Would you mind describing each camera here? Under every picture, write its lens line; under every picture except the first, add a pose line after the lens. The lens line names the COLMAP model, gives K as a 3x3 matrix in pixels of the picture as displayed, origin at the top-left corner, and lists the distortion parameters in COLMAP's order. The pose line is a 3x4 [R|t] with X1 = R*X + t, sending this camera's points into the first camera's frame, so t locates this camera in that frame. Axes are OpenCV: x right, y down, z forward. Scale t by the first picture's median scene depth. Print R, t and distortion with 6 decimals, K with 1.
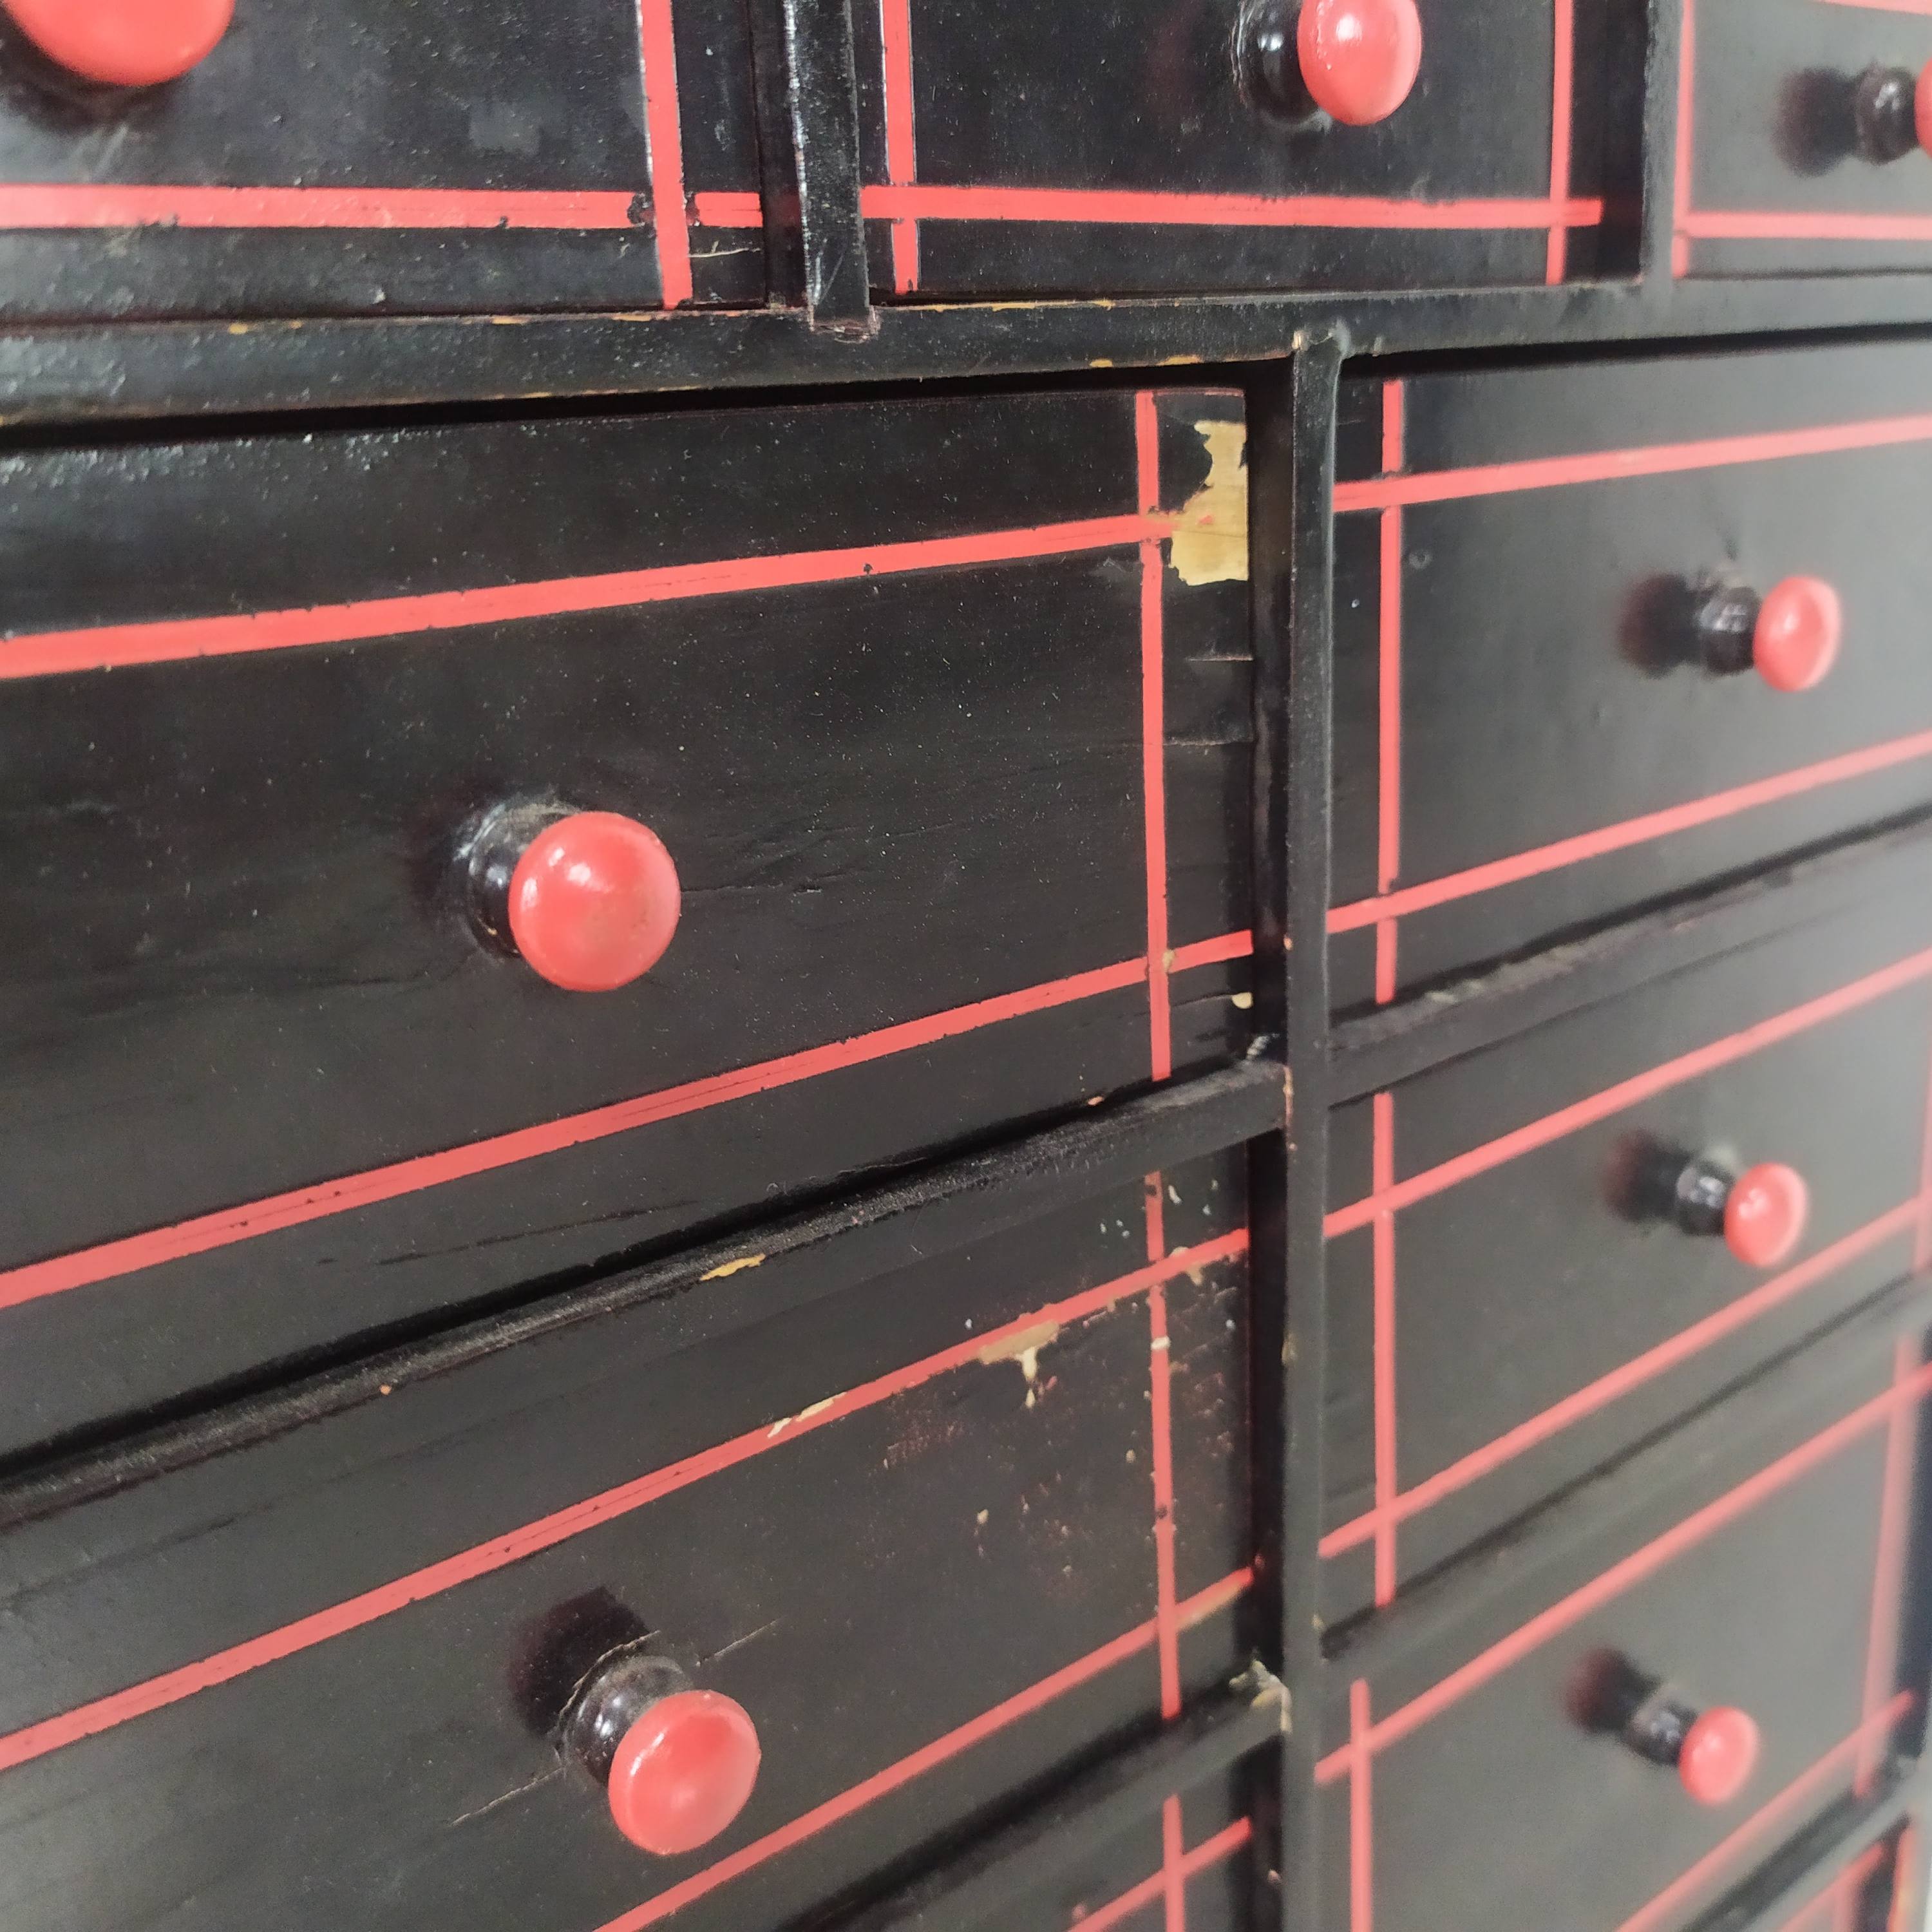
lens RADIAL K [[1980.6, 0, 957.0], [0, 1980.6, 897.0], [0, 0, 1]] dist [0.005993, 0.004148]
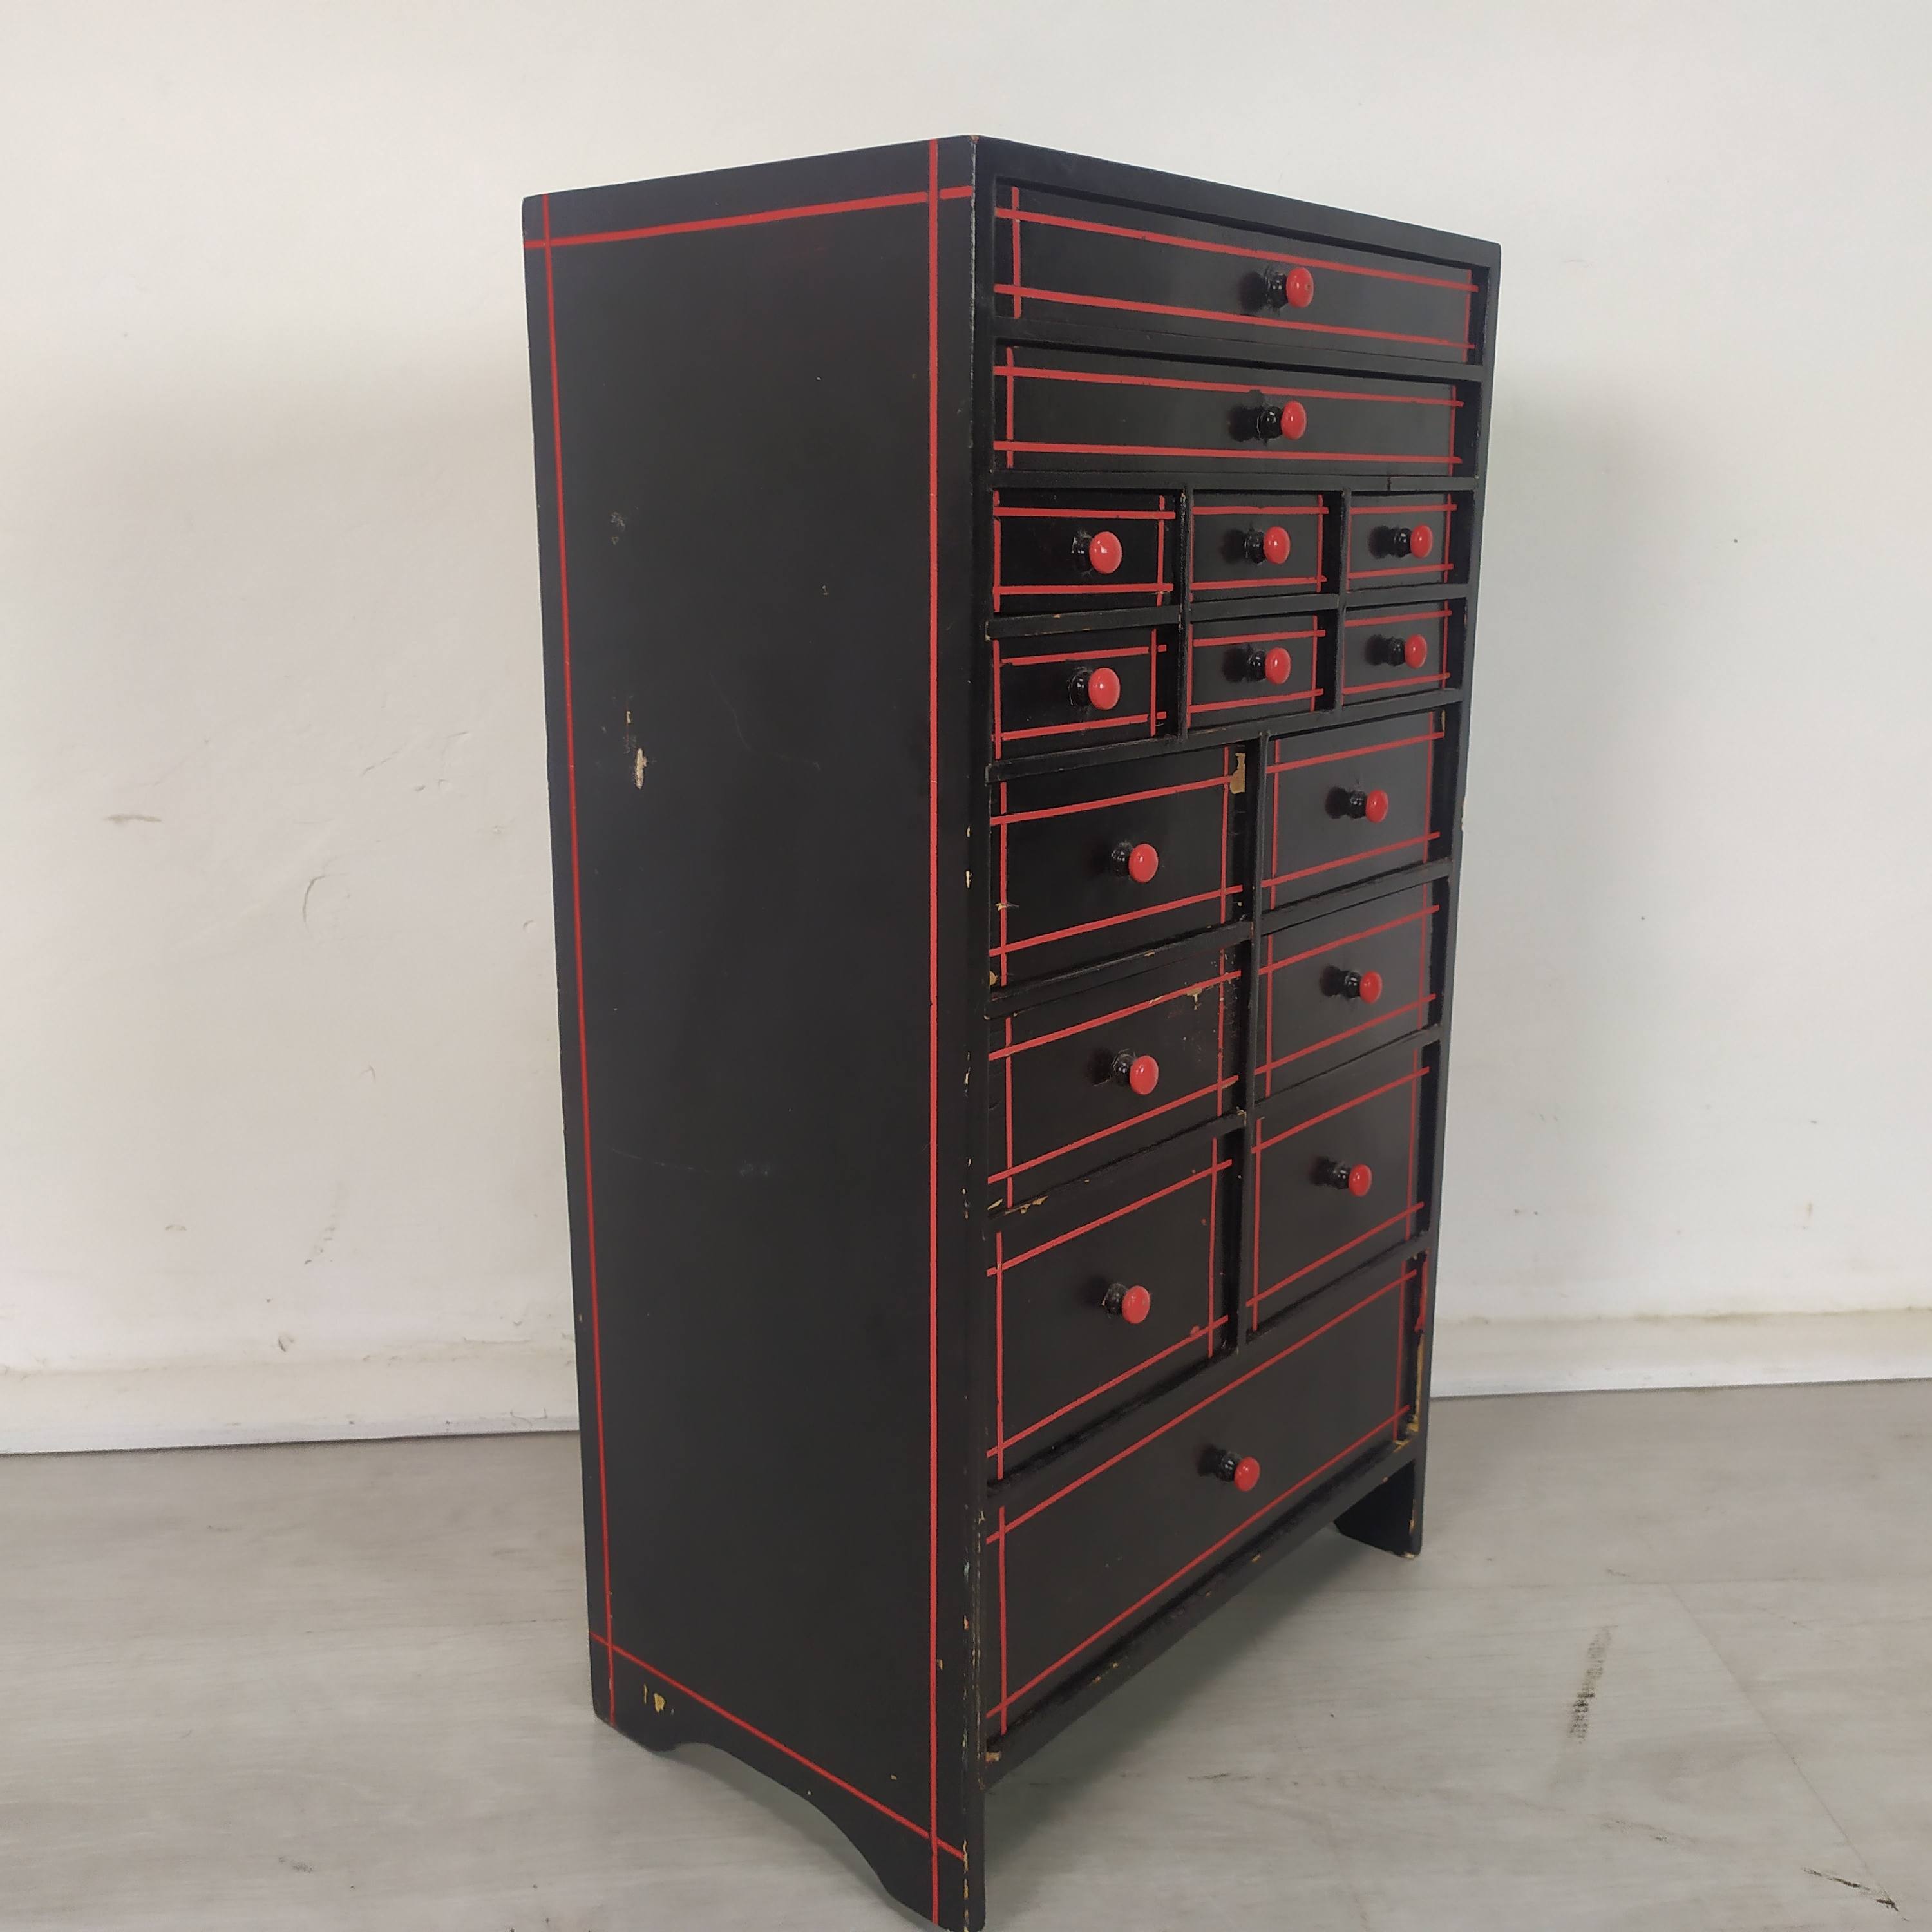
lens RADIAL K [[1980.6, 0, 957.0], [0, 1980.6, 897.0], [0, 0, 1]] dist [0.005993, 0.004148]
pose [[0.977328, -0.003420, 0.211702, -1.138075], [0.018859, 0.997301, -0.070953, 0.285744], [-0.210888, 0.073337, 0.974755, -2.451100]]
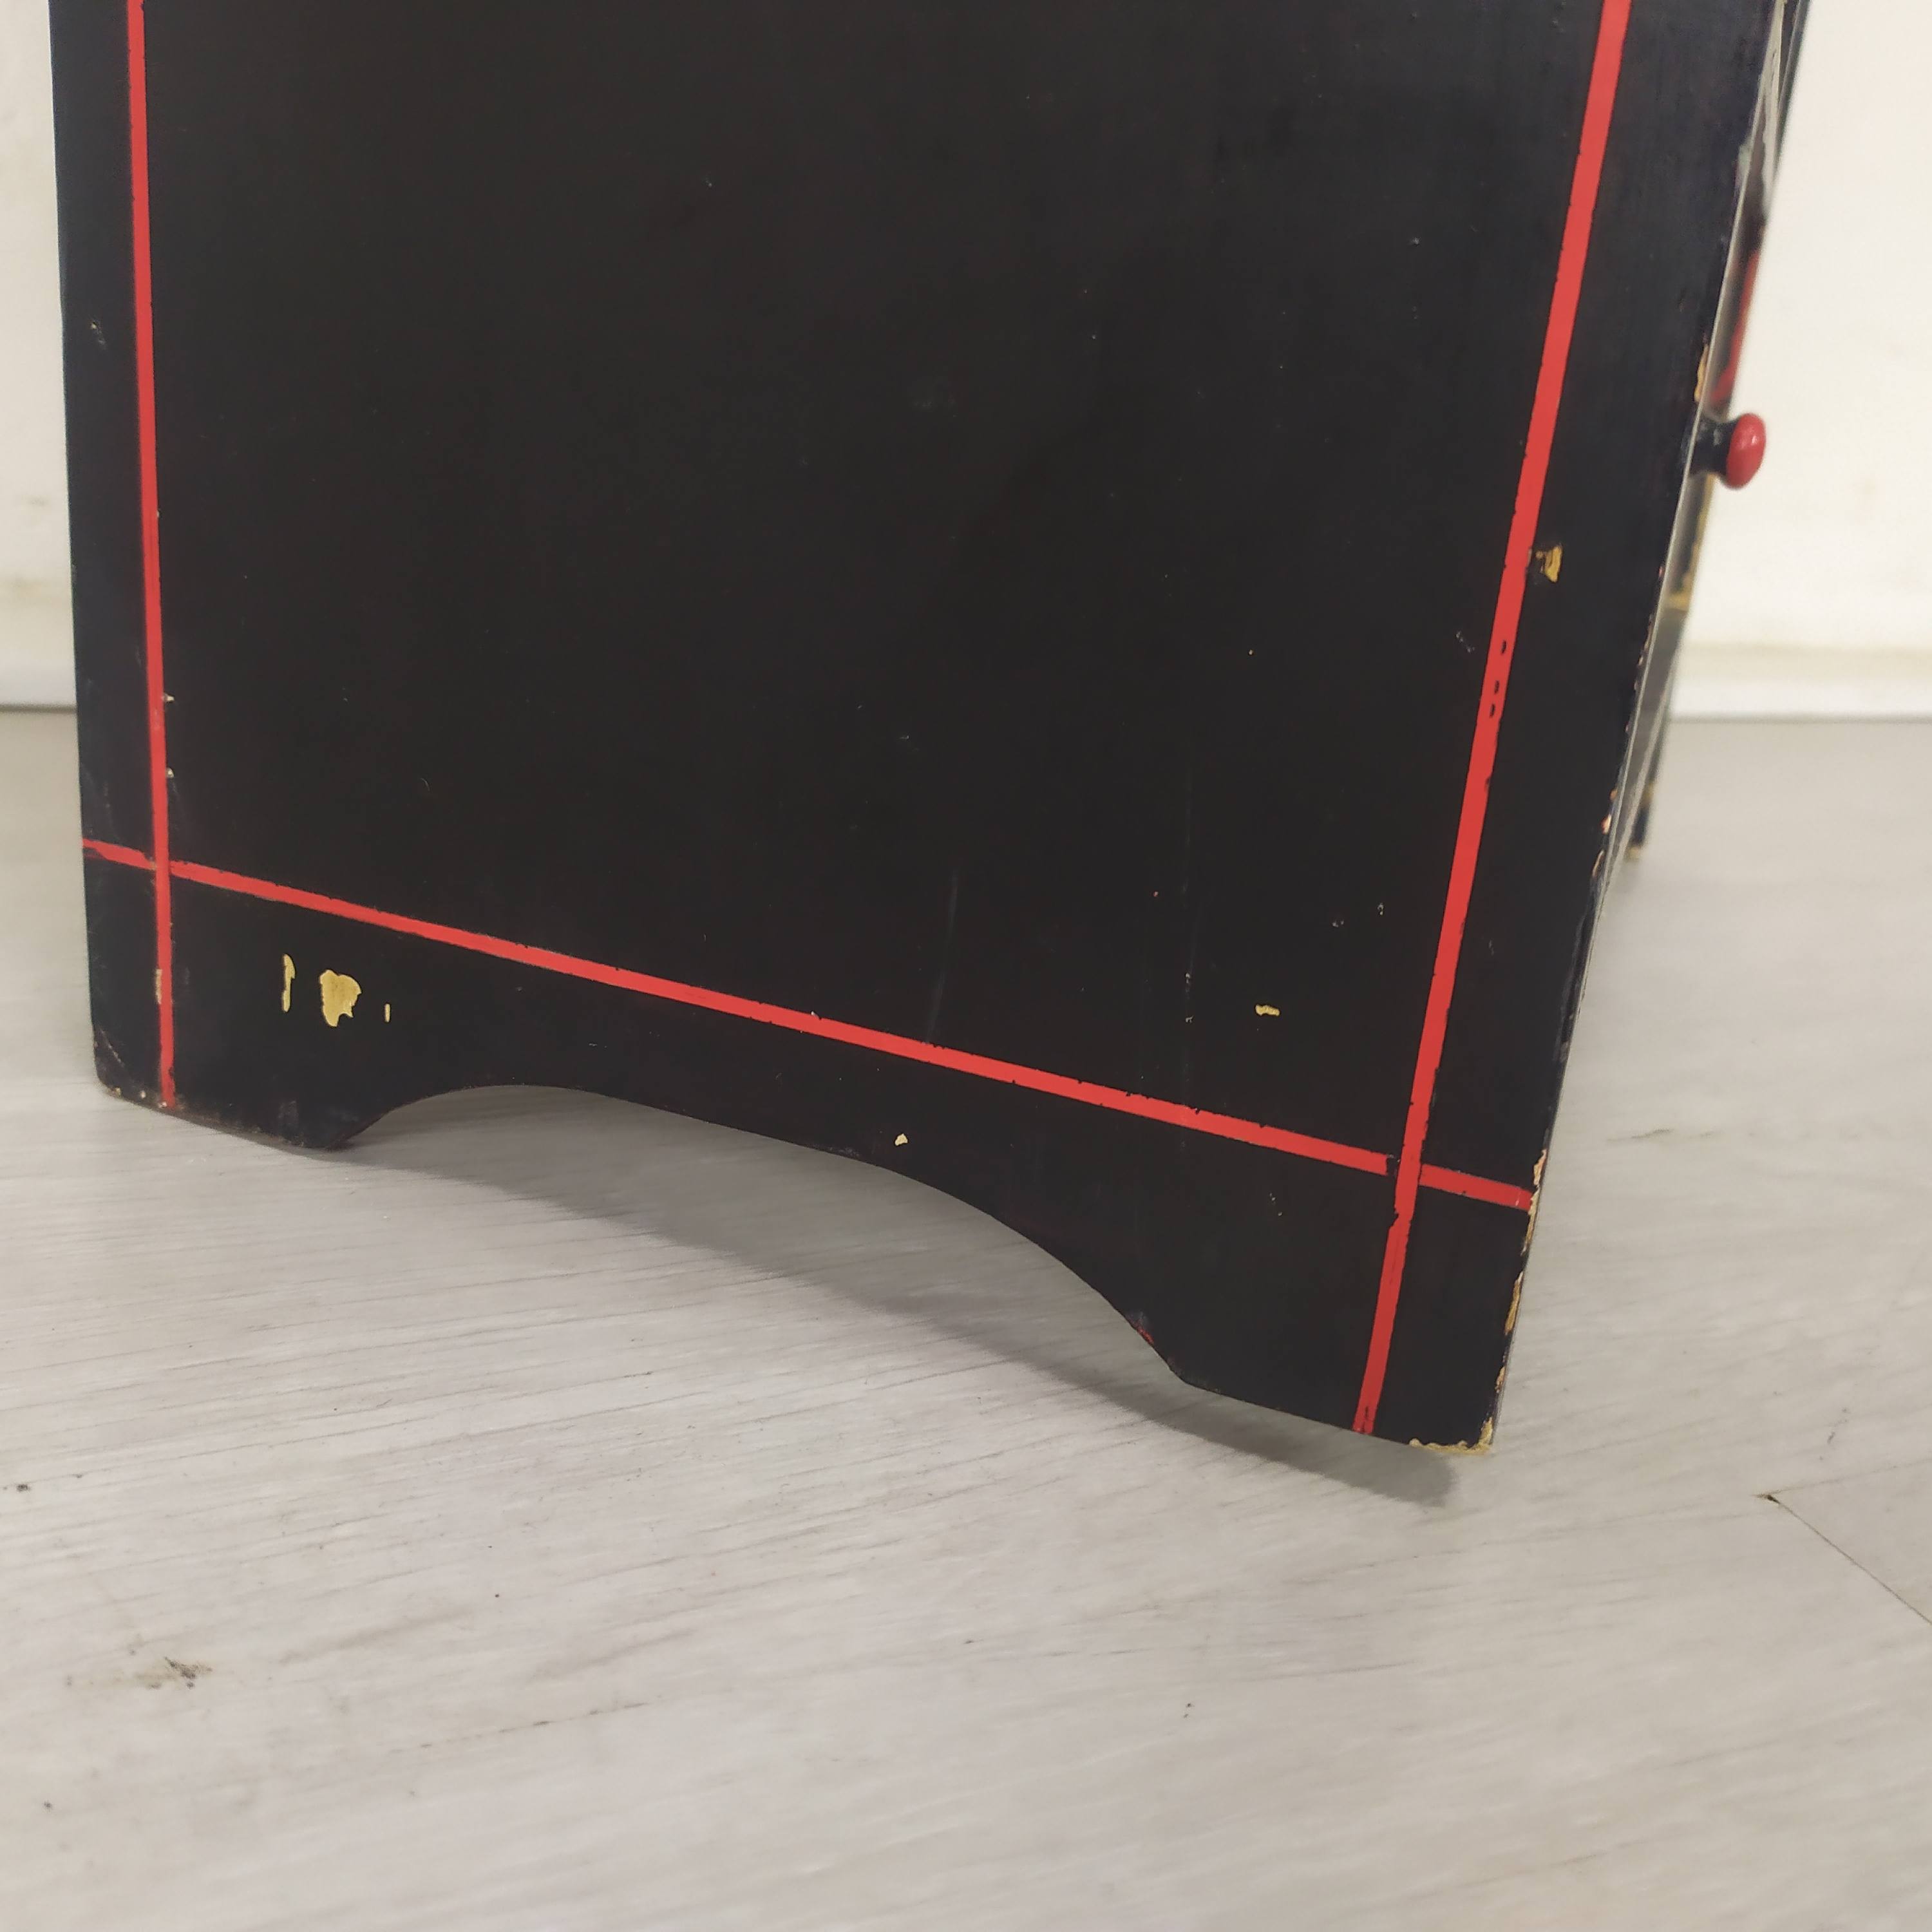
lens RADIAL K [[2036.1, 0, 966.0], [0, 2036.1, 966.0], [0, 0, 1]] dist [0.012851, 0.010034]
pose [[0.838301, -0.043694, 0.543454, -1.283328], [0.009937, 0.997842, 0.064898, 1.472566], [-0.545117, -0.049004, 0.836927, 0.208379]]
